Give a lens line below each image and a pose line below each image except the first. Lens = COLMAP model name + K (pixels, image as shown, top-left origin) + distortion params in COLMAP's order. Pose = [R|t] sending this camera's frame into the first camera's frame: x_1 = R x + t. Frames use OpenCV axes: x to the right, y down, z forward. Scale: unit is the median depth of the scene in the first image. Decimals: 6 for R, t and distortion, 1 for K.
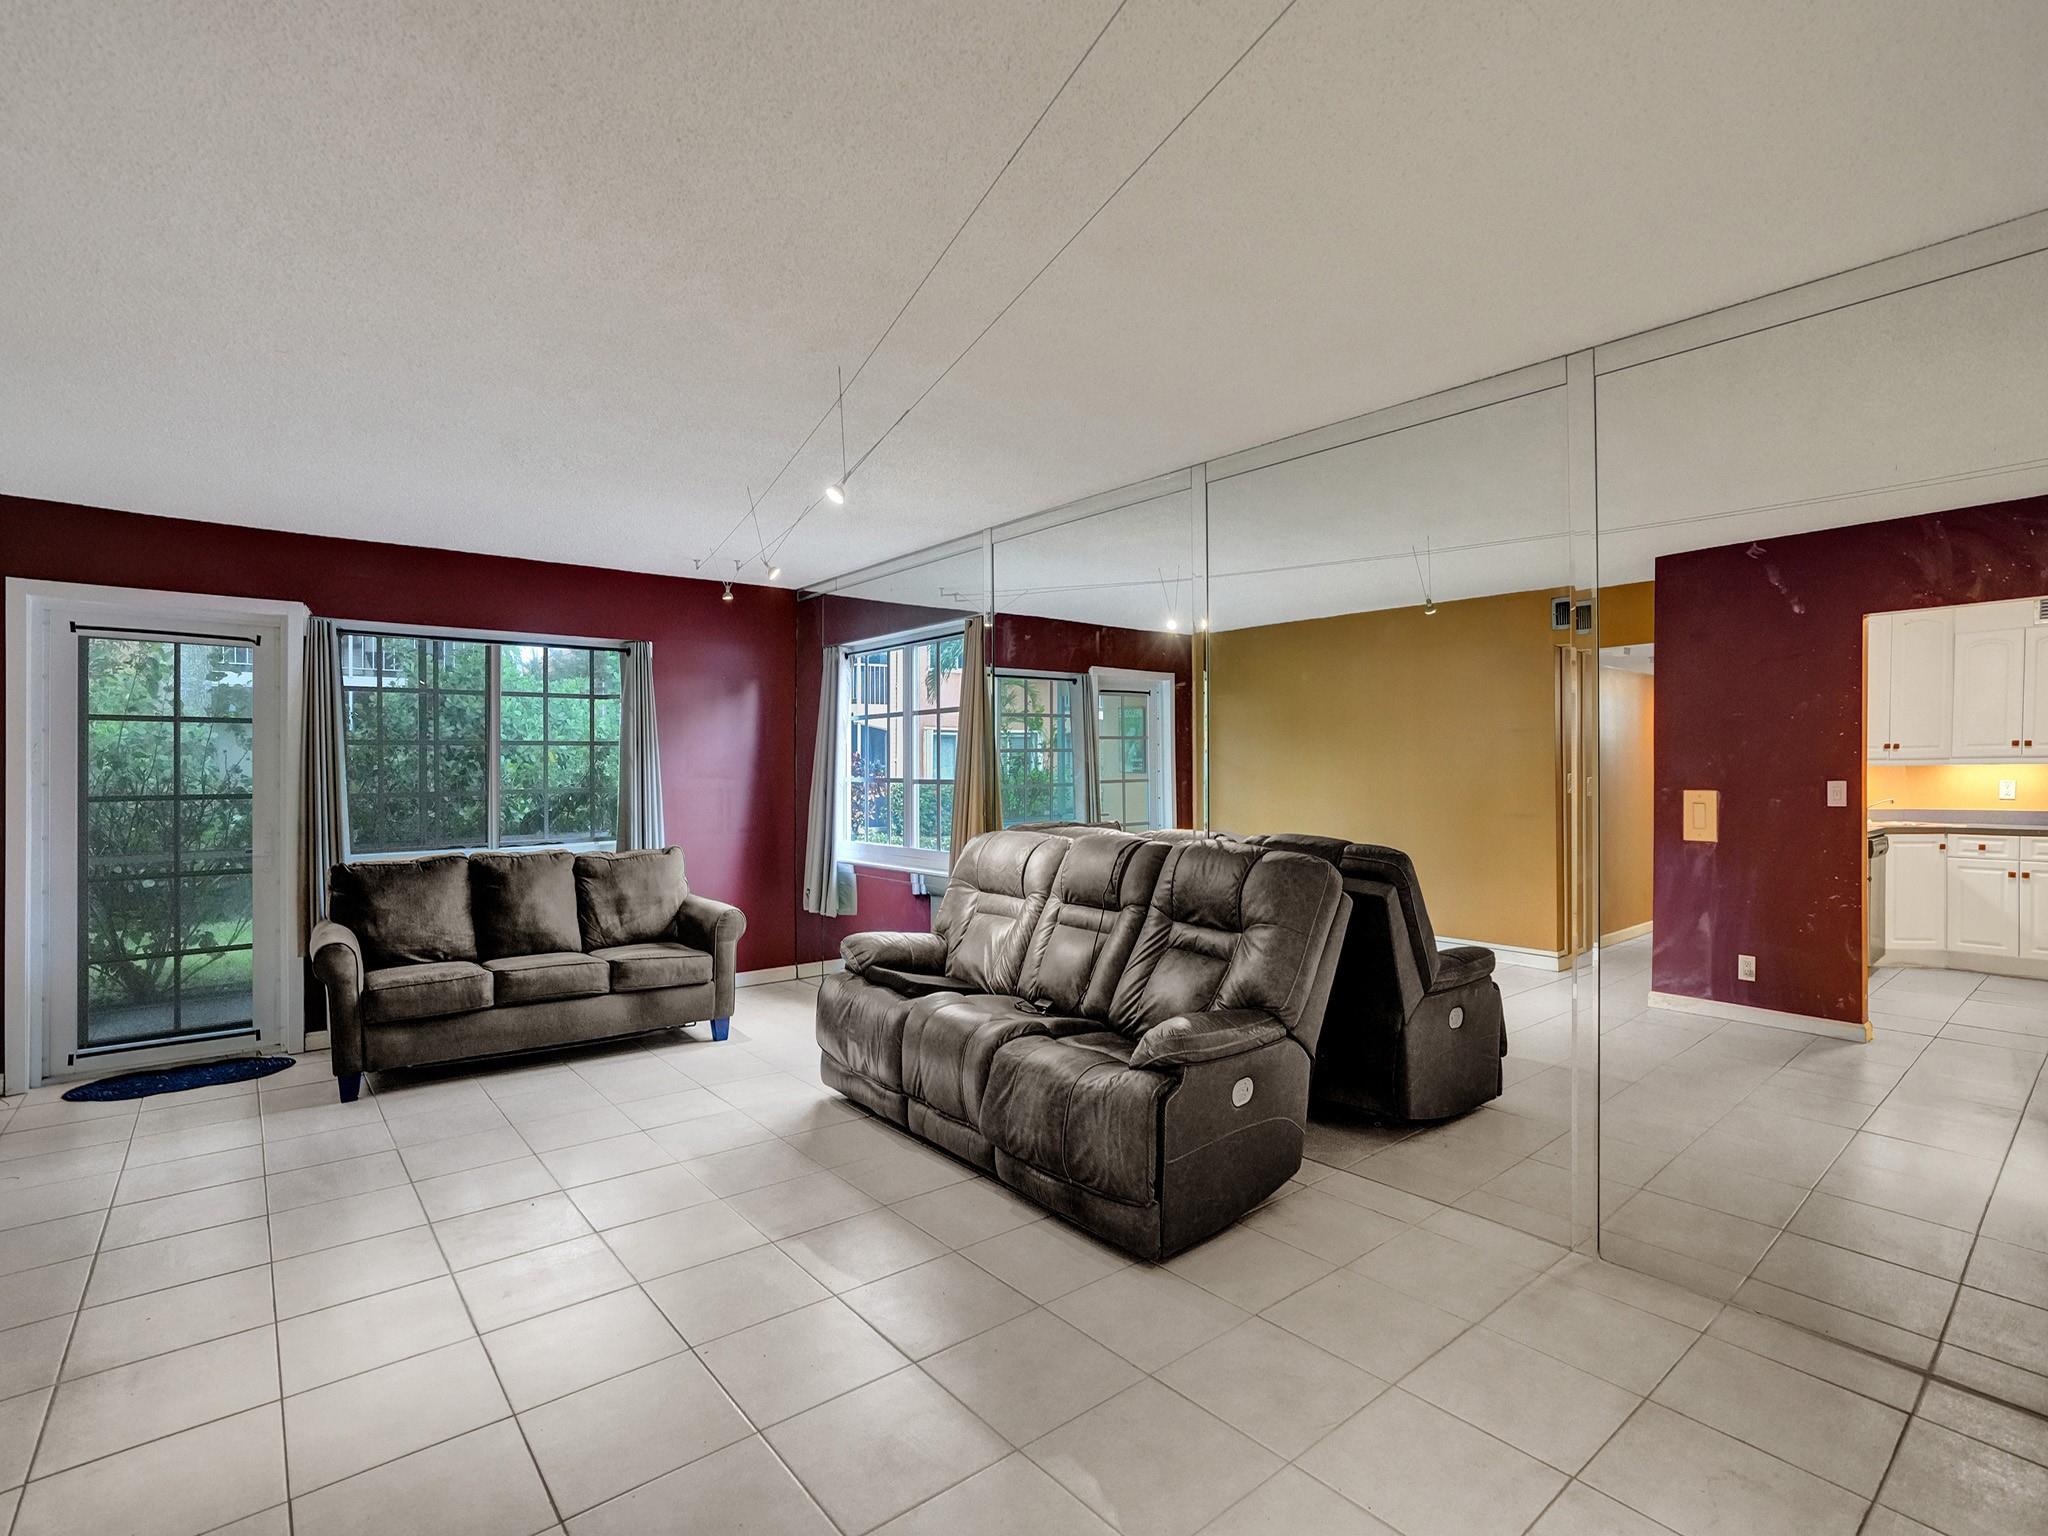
lens RADIAL K [[983.7, 0, 1031.3], [0, 983.7, 768.1], [0, 0, 1]] dist [-0.058991, 0.017036]
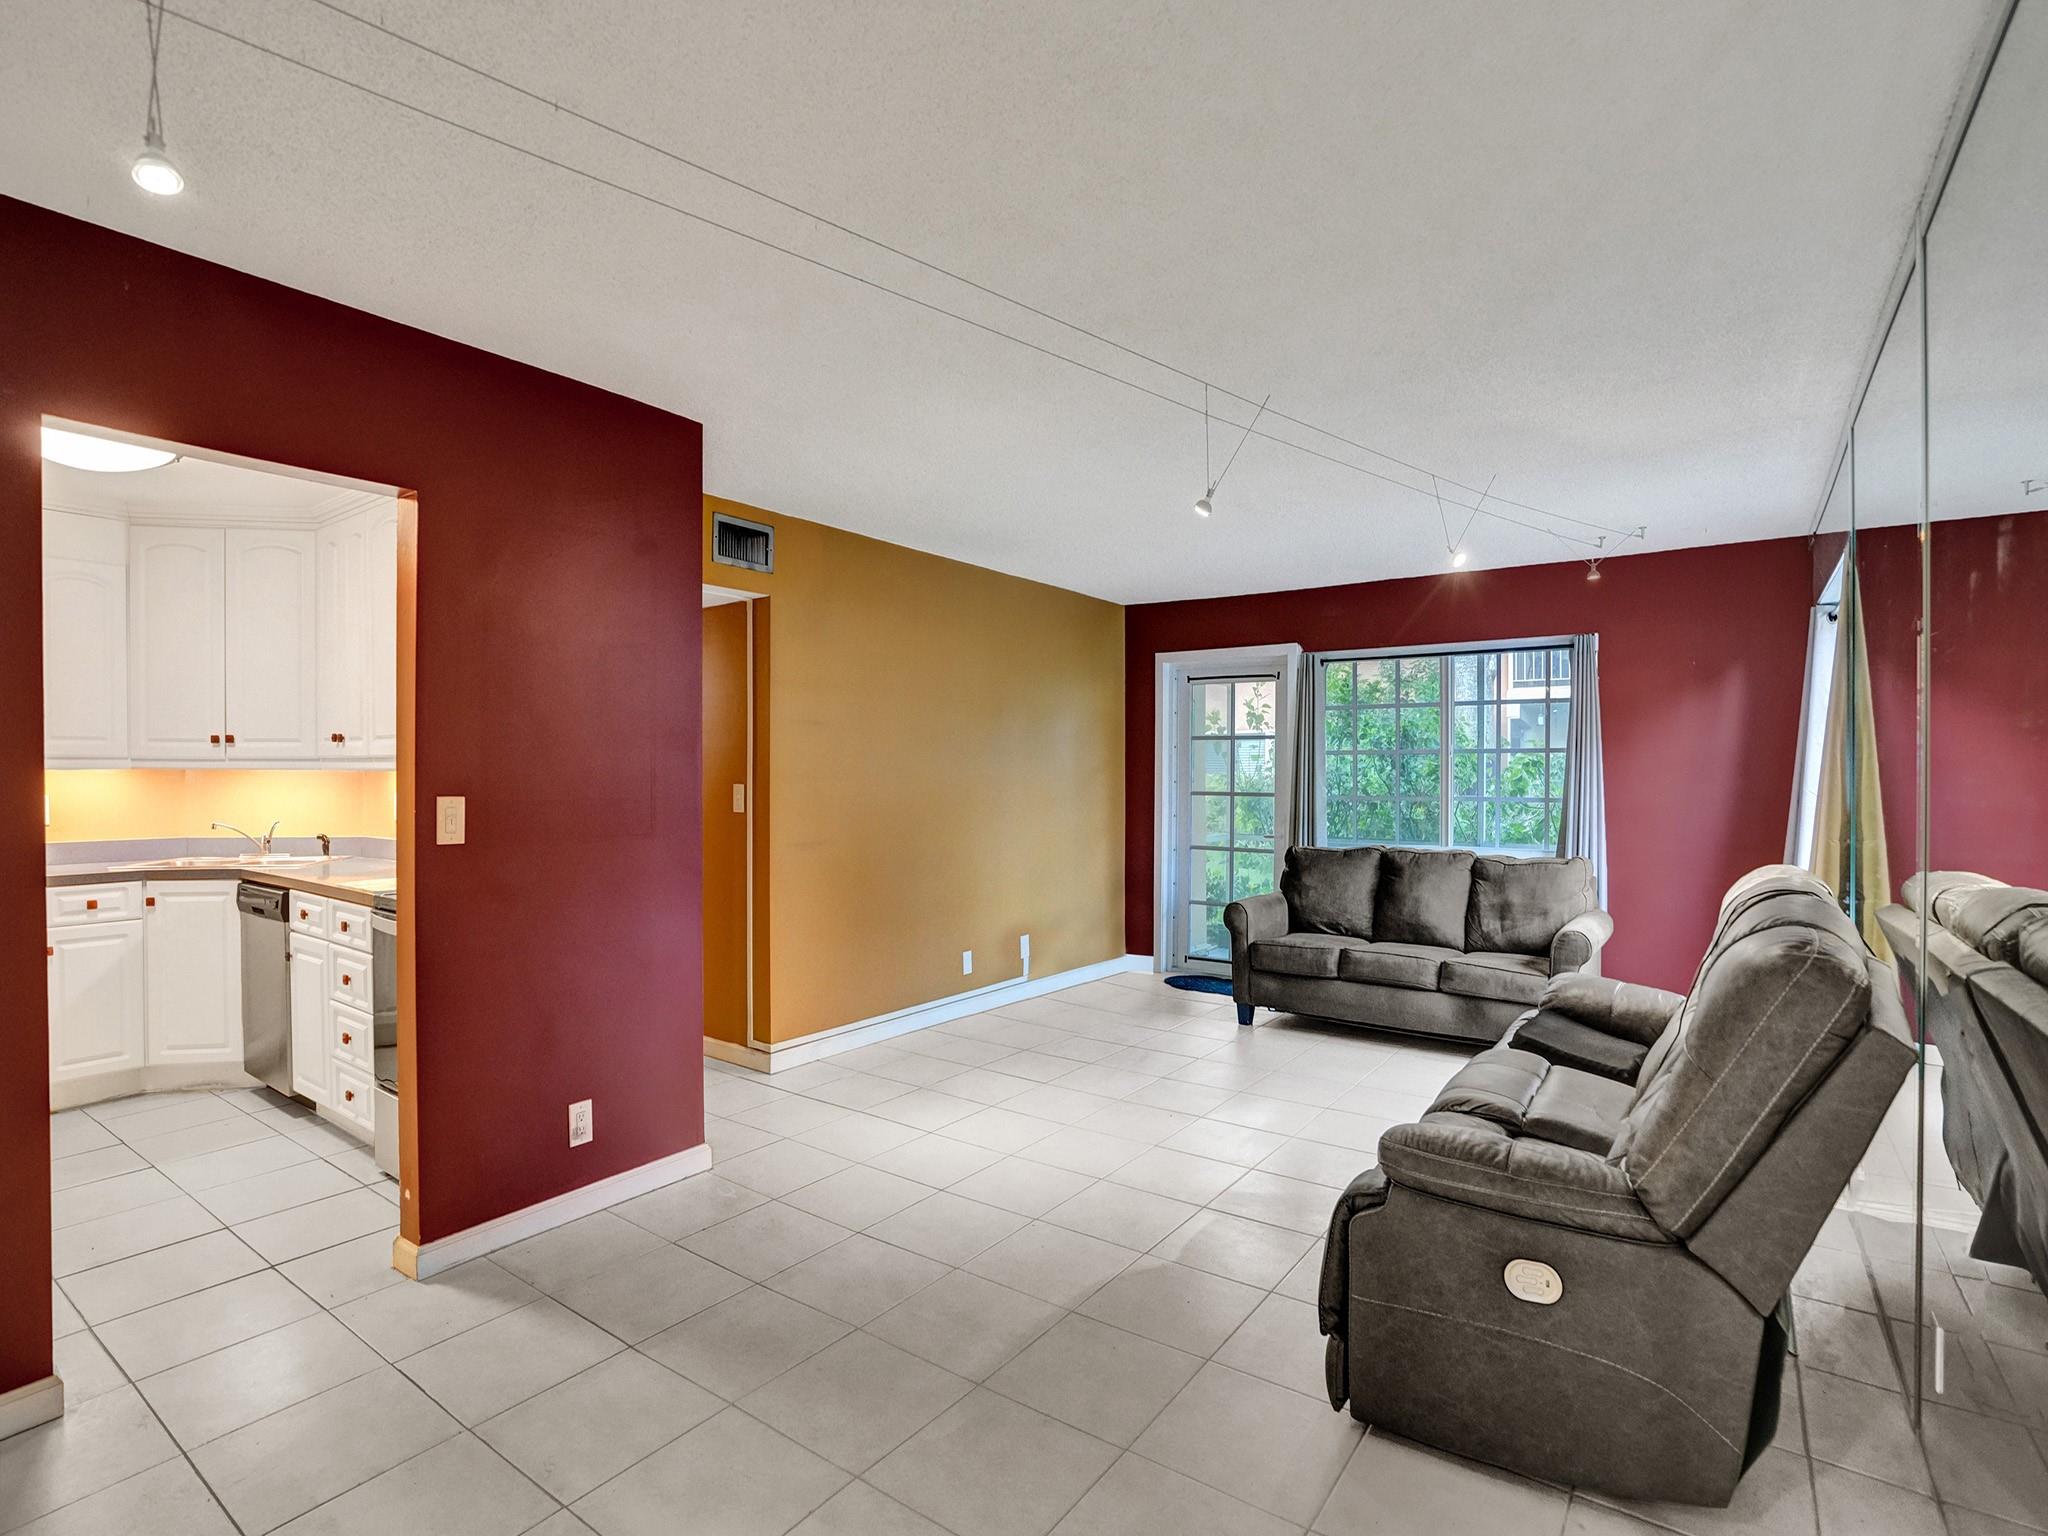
lens RADIAL K [[983.7, 0, 1031.3], [0, 983.7, 768.1], [0, 0, 1]] dist [-0.058991, 0.017036]
pose [[0.268364, -0.002956, -0.963313, 0.415168], [-0.000346, 0.999995, -0.003165, 0.000297], [0.963318, 0.001183, 0.268362, 0.297137]]
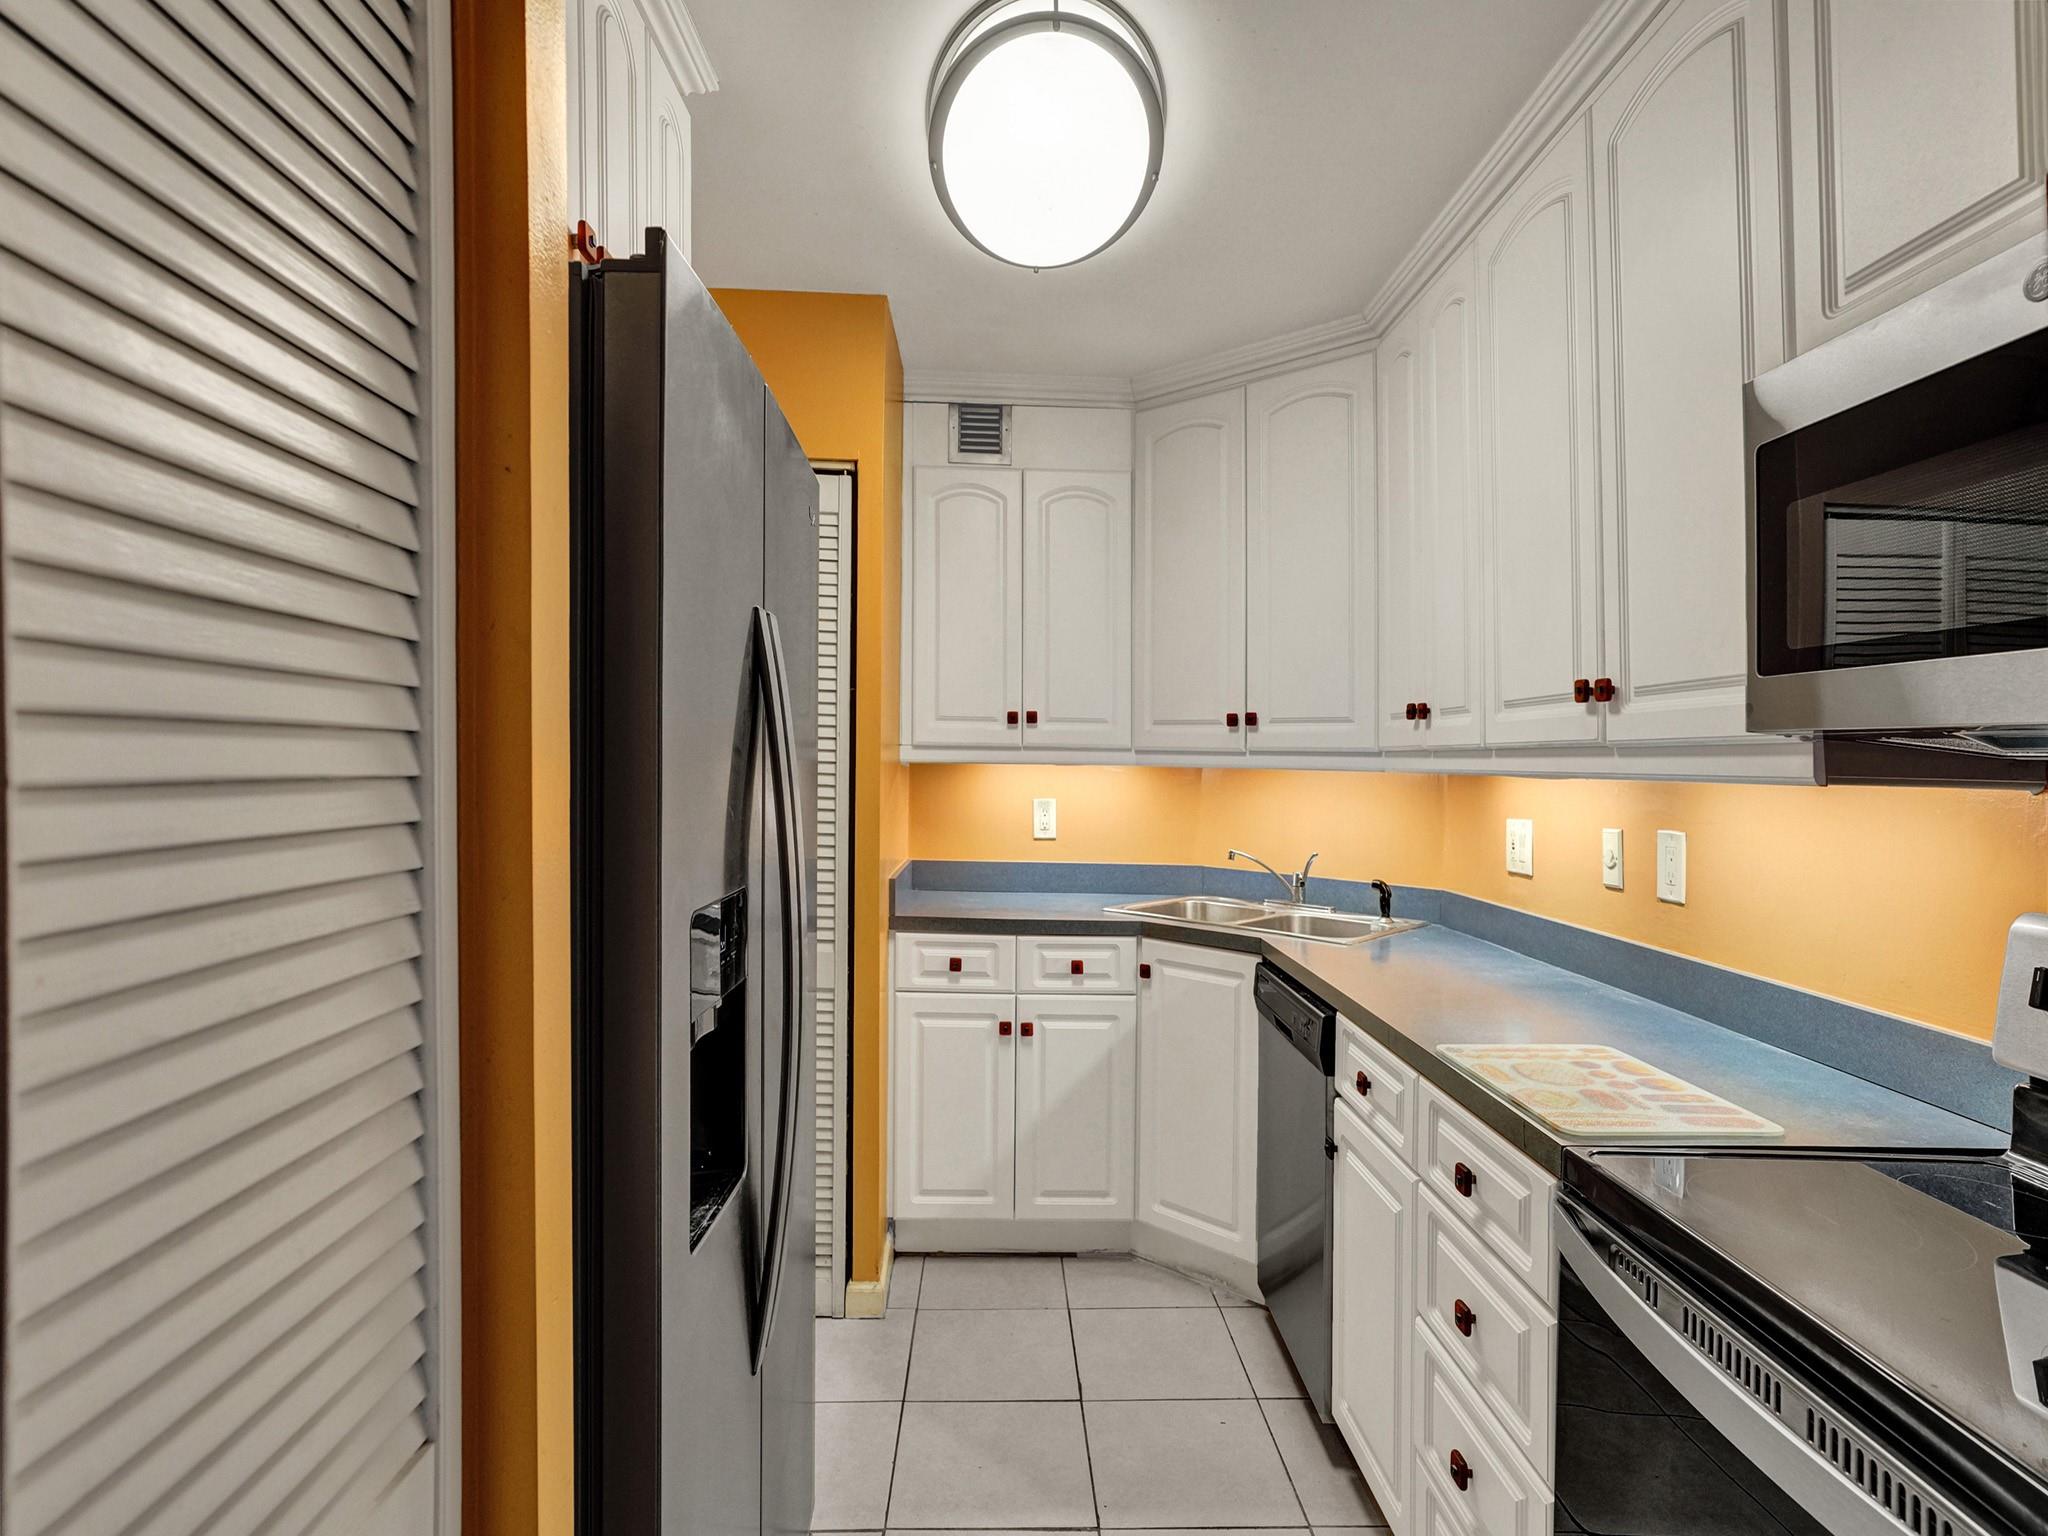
lens RADIAL K [[1033.6, 0, 1014.4], [0, 1033.6, 759.6], [0, 0, 1]] dist [-0.016851, 0.025423]
pose [[-0.625234, -0.013632, -0.780318, 0.317101], [-0.017718, 0.999838, -0.003271, -0.000118], [0.780236, 0.011780, -0.625374, 0.255144]]
